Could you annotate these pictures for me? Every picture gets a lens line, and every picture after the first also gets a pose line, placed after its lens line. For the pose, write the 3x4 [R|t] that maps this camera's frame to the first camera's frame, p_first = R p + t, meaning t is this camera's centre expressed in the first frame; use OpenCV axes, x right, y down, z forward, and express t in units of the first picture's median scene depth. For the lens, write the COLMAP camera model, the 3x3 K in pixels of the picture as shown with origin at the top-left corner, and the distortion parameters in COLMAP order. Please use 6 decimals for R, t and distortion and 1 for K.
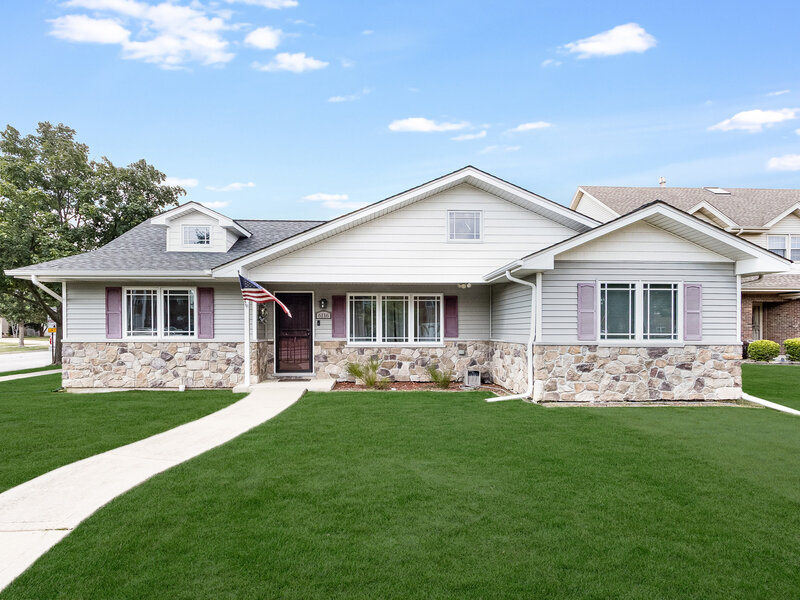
lens RADIAL K [[410.3, 0, 399.3], [0, 410.3, 304.4], [0, 0, 1]] dist [0.001221, -0.000164]
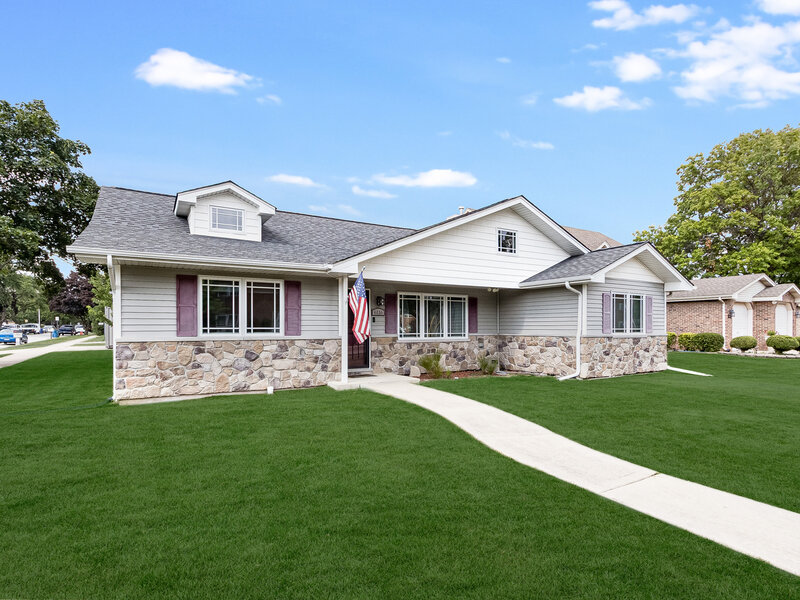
lens RADIAL K [[410.3, 0, 401.1], [0, 410.3, 297.6], [0, 0, 1]] dist [0.001221, -0.000164]
pose [[0.886852, 0.032034, 0.460941, -0.692339], [-0.027714, 0.999486, -0.016139, 0.005031], [-0.461221, 0.001538, 0.887284, 0.054452]]
